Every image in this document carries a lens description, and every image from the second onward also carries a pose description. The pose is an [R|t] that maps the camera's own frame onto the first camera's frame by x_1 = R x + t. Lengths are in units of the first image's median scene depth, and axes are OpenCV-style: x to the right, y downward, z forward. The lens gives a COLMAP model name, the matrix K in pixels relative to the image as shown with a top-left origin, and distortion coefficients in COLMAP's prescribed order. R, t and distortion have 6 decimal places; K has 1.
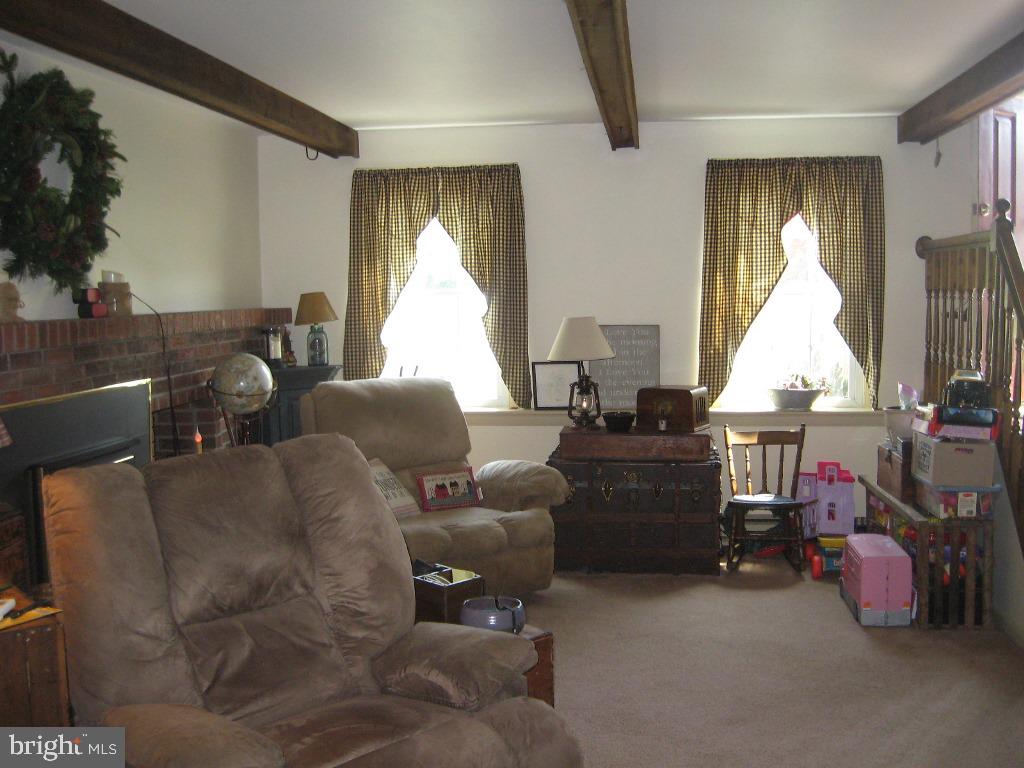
lens RADIAL K [[1069.4, 0, 512.0], [0, 1069.4, 384.0], [0, 0, 1]] dist [-0.131919, 0.011452]
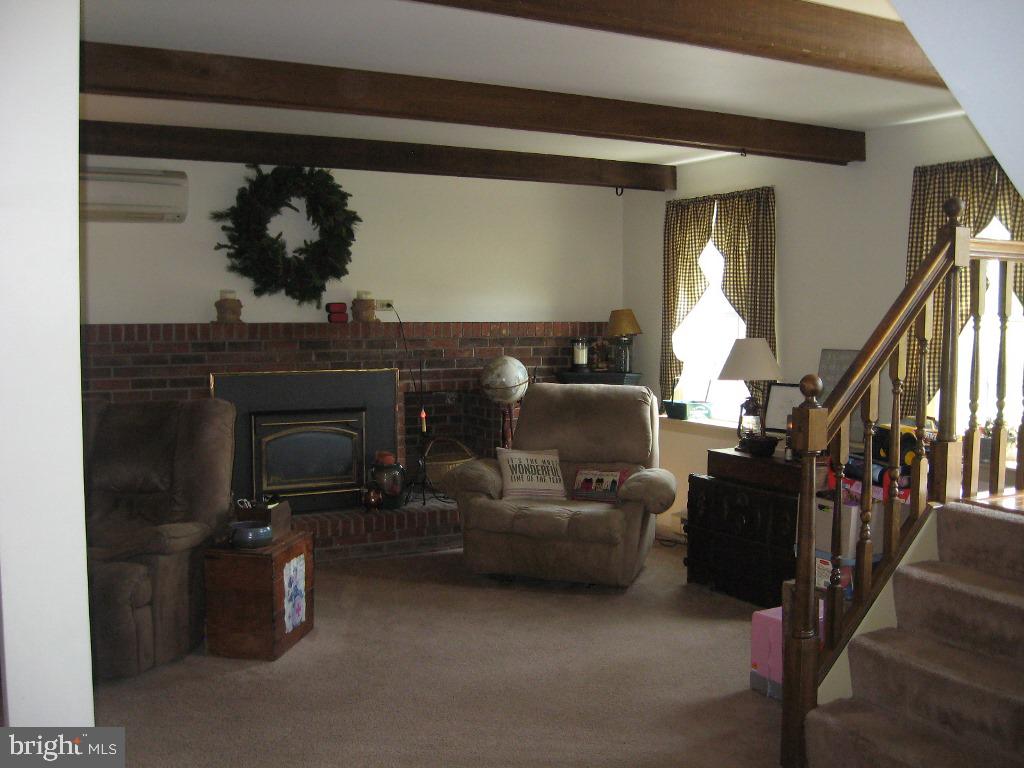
lens RADIAL K [[1069.4, 0, 512.0], [0, 1069.4, 384.0], [0, 0, 1]] dist [-0.131919, 0.011452]
pose [[0.582447, 0.068091, -0.810012, 0.799694], [-0.082356, 0.996301, 0.024532, -0.028003], [0.808686, 0.052420, 0.585900, 0.256772]]
